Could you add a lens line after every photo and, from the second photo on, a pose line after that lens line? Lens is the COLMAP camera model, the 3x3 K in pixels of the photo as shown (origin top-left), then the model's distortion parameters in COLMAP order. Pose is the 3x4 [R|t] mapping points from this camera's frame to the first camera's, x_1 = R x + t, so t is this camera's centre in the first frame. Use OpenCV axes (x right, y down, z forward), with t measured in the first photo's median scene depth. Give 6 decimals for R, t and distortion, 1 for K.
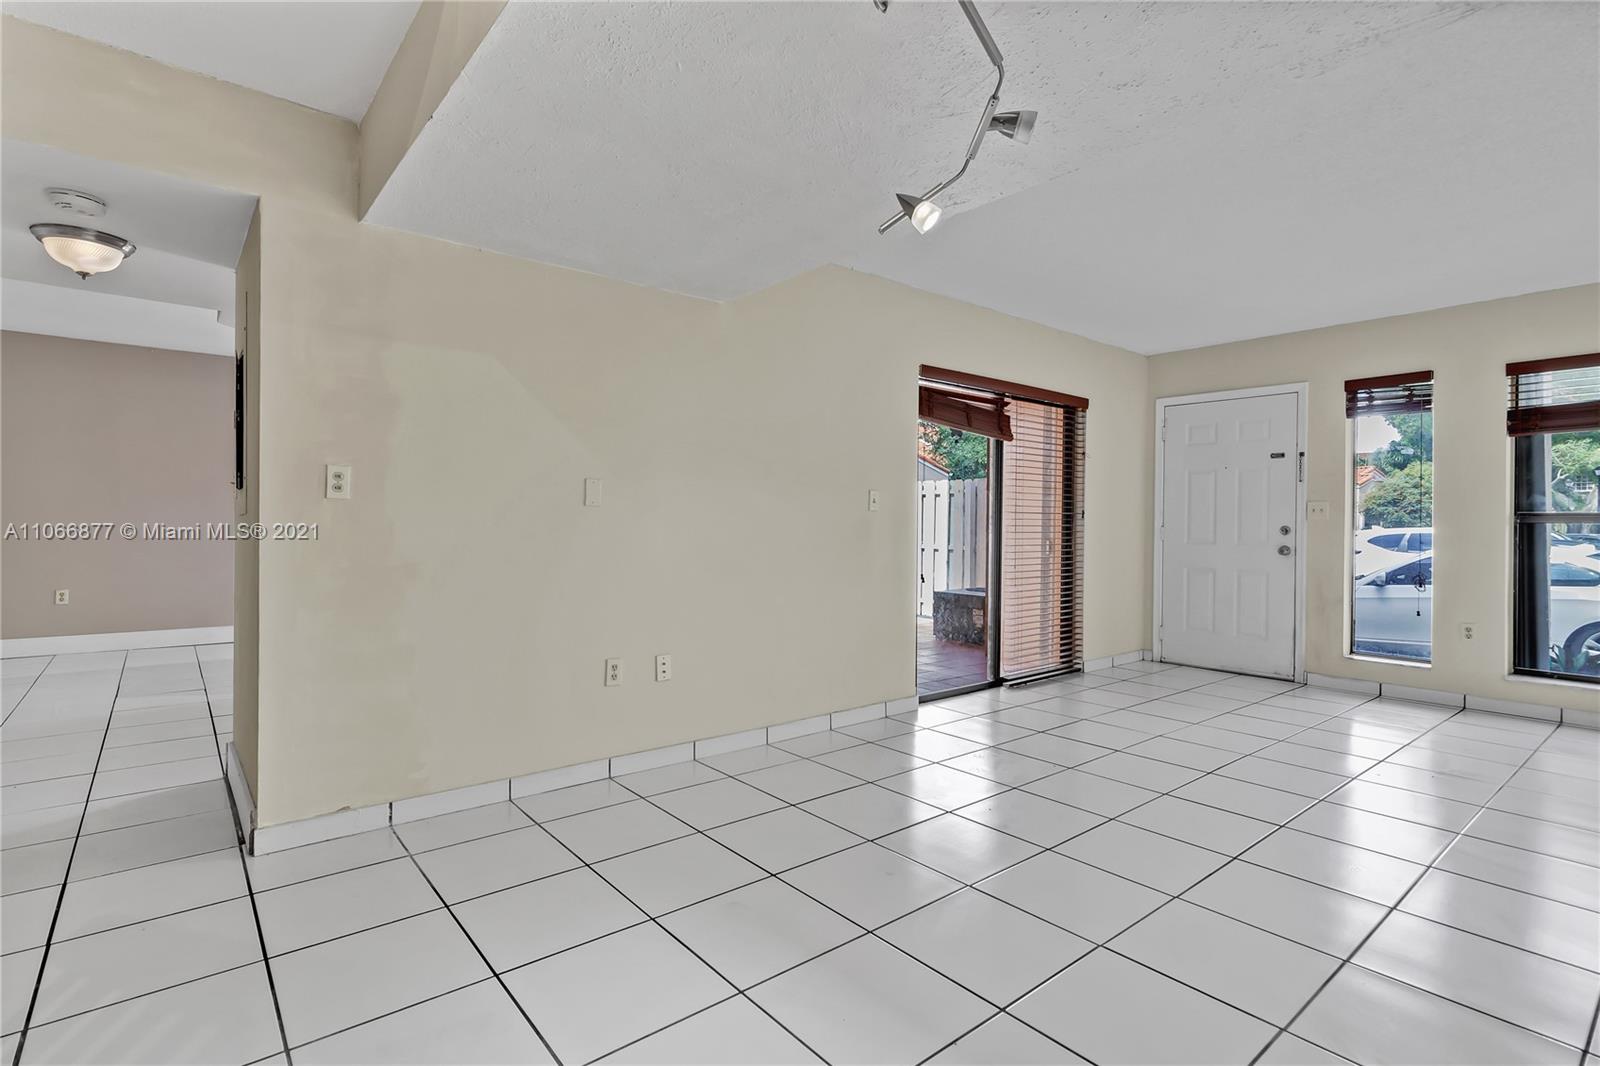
lens RADIAL K [[748.3, 0, 806.3], [0, 748.3, 524.2], [0, 0, 1]] dist [0.003754, -0.000005]
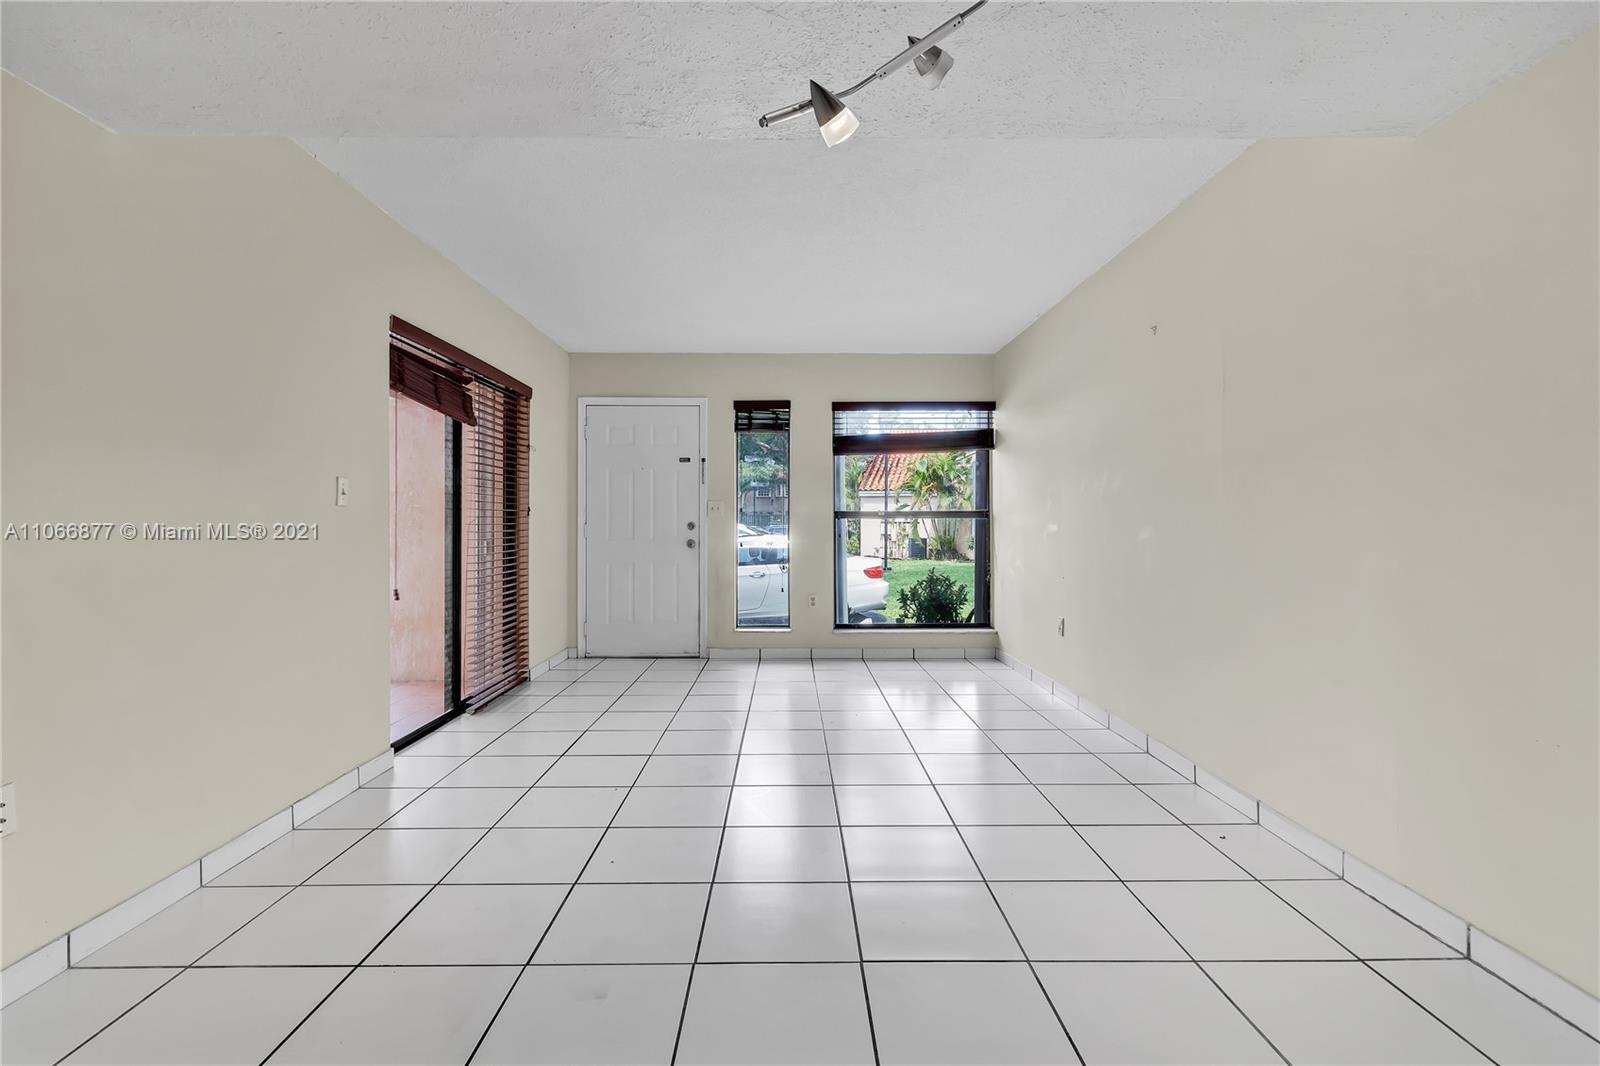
lens RADIAL K [[748.3, 0, 806.3], [0, 748.3, 524.2], [0, 0, 1]] dist [0.003754, -0.000005]
pose [[0.647577, -0.010368, 0.761929, -0.116378], [0.007703, 0.999945, 0.007060, -0.001303], [-0.761961, 0.001297, 0.647622, 0.133340]]
